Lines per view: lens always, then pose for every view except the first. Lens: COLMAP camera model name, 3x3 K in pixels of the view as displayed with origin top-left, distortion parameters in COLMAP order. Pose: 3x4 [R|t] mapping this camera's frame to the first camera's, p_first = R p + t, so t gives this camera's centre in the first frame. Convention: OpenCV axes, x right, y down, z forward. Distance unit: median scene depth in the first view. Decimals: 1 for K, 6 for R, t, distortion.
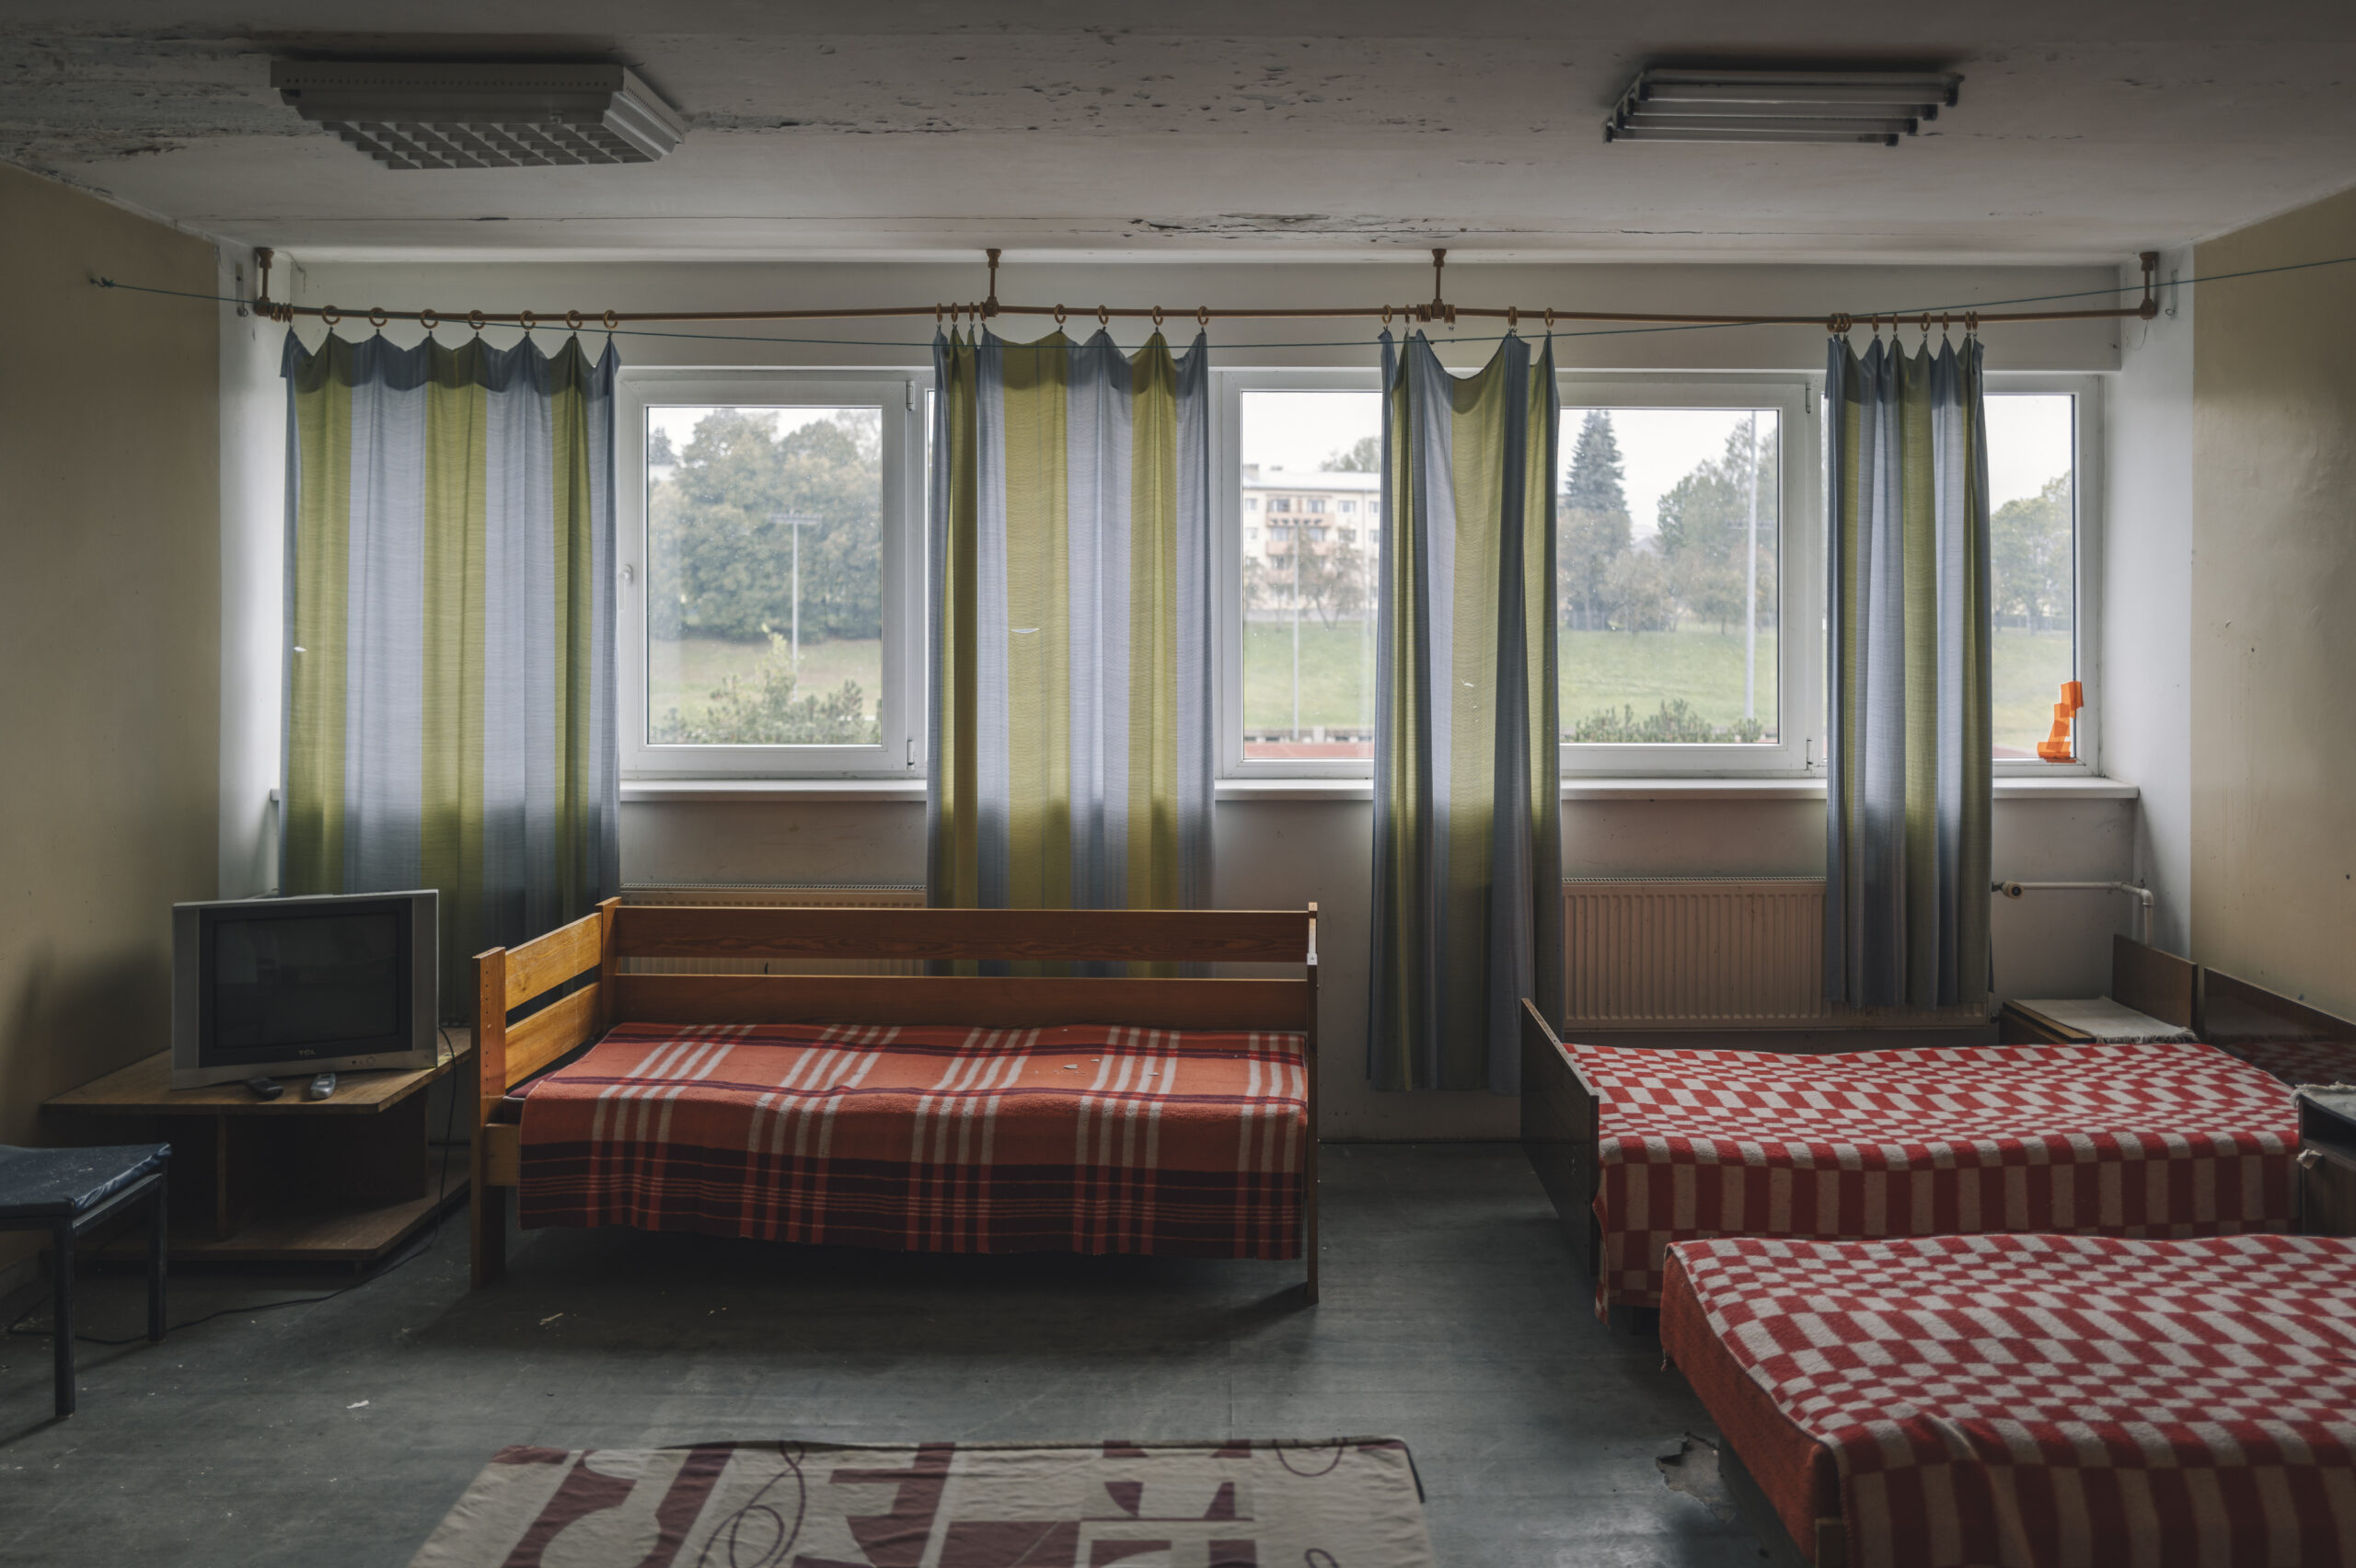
lens RADIAL K [[1890.0, 0, 1178.0], [0, 1890.0, 784.0], [0, 0, 1]] dist [-0.040995, -0.007792]
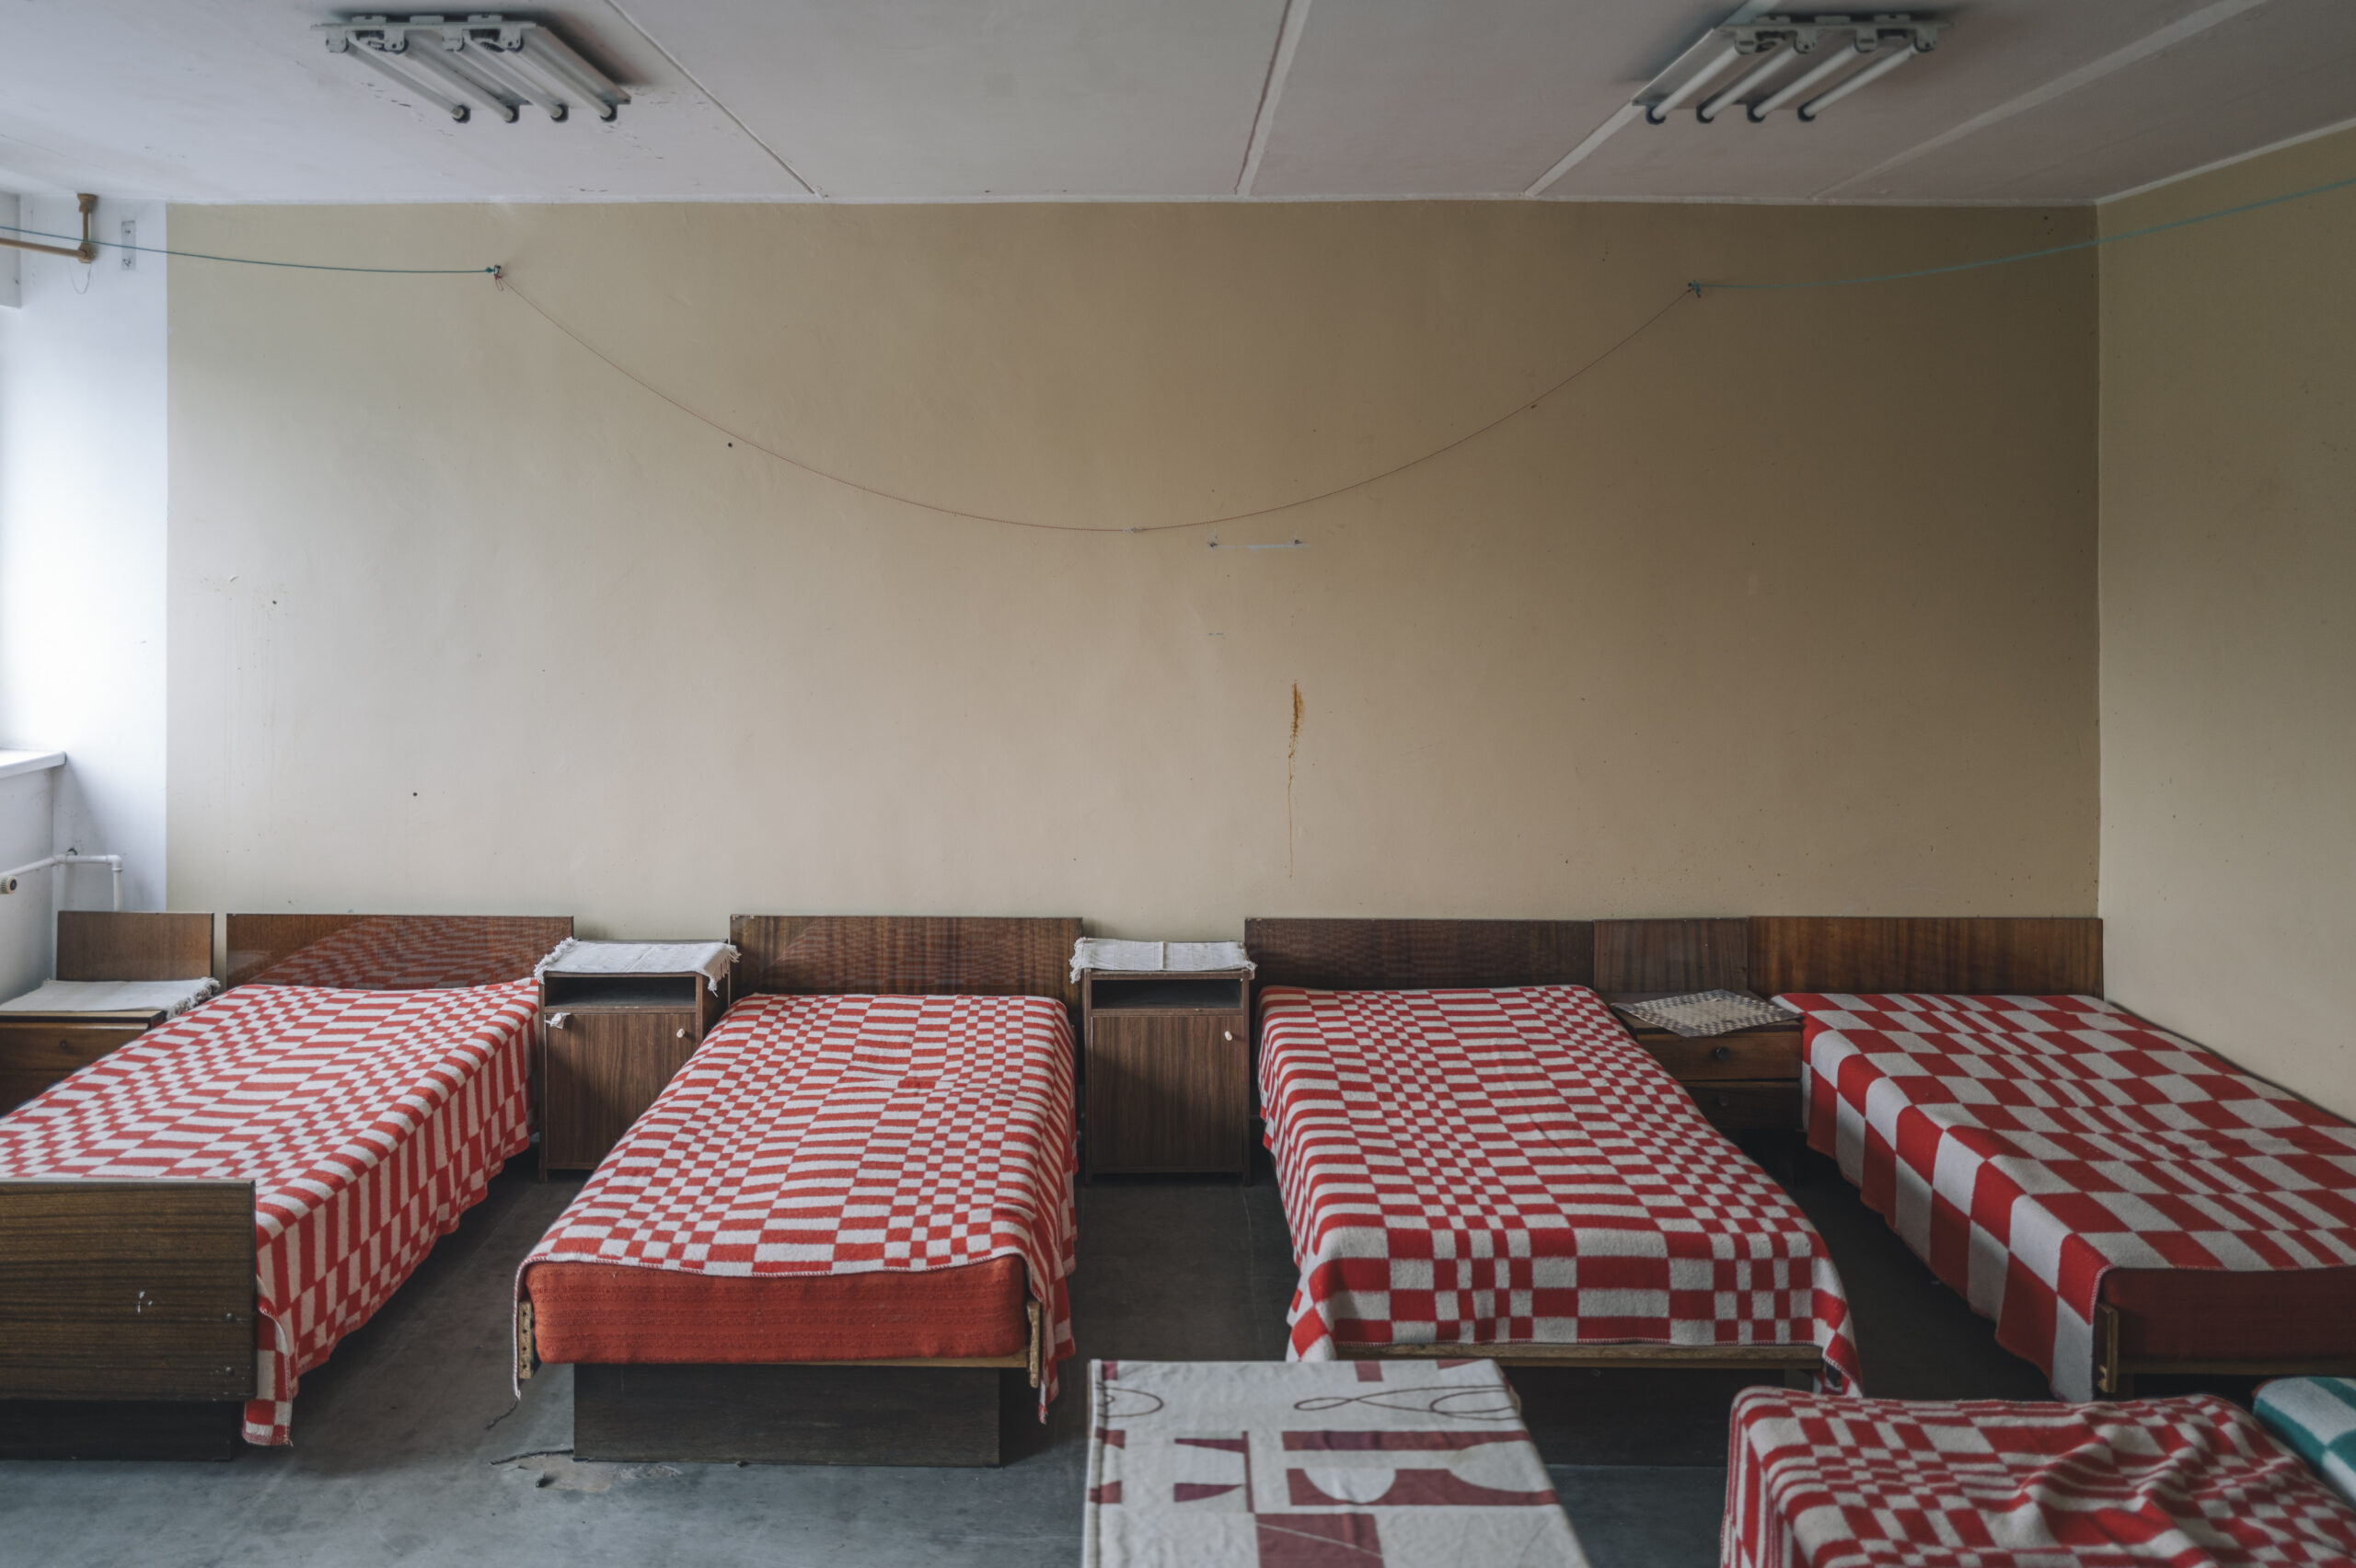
lens RADIAL K [[1907.6, 0, 1178.0], [0, 1907.6, 784.0], [0, 0, 1]] dist [-0.003963, -0.003897]
pose [[-0.026337, -0.145695, 0.988979, -0.969687], [0.094438, 0.984535, 0.147555, -0.153344], [-0.995182, 0.097283, -0.012171, 0.952620]]
